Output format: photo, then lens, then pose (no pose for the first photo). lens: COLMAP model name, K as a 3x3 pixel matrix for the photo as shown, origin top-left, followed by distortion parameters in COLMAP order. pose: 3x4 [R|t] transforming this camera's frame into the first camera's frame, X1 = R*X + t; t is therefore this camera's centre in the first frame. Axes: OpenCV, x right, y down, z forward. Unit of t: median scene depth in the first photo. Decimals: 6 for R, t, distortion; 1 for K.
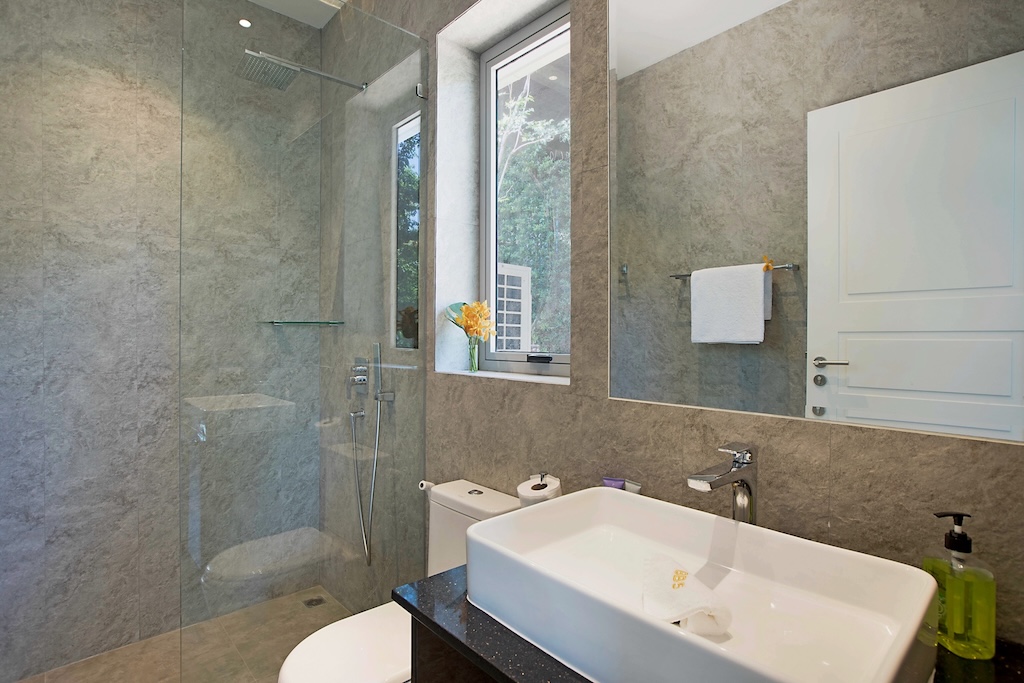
lens RADIAL K [[530.2, 0, 508.9], [0, 530.2, 342.3], [0, 0, 1]] dist [0.005830, -0.002965]
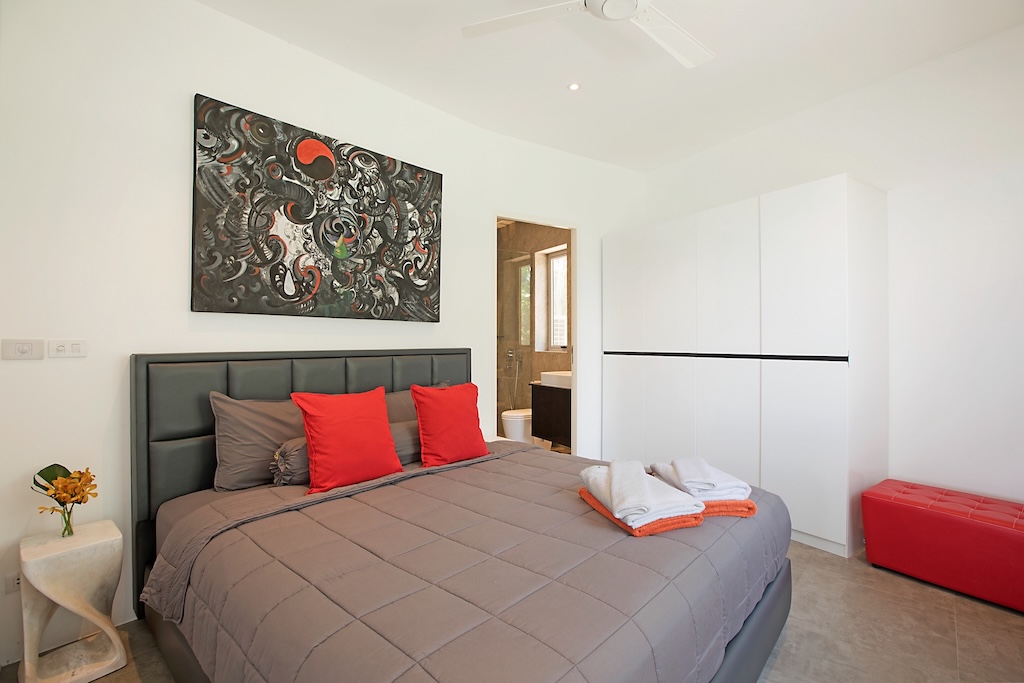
lens RADIAL K [[478.9, 0, 512.1], [0, 478.9, 341.7], [0, 0, 1]] dist [0.000311, 0.000177]
pose [[0.983866, -0.005623, -0.178816, 0.268805], [0.004298, 0.999960, -0.007797, 0.017781], [0.178853, 0.006903, 0.983852, -2.079203]]
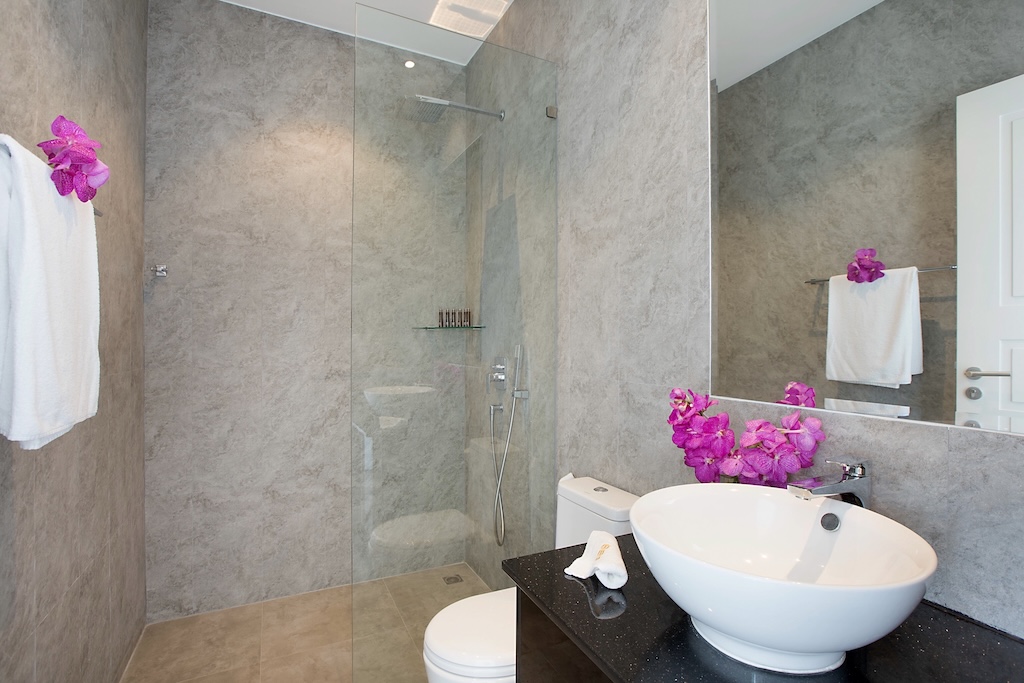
lens RADIAL K [[495.7, 0, 515.7], [0, 495.7, 337.4], [0, 0, 1]] dist [-0.039080, -0.000051]
pose [[0.964606, 0.006843, -0.263607, 0.027801], [-0.010151, 0.999886, -0.011188, -0.000460], [0.263500, 0.013468, 0.964565, 0.027575]]
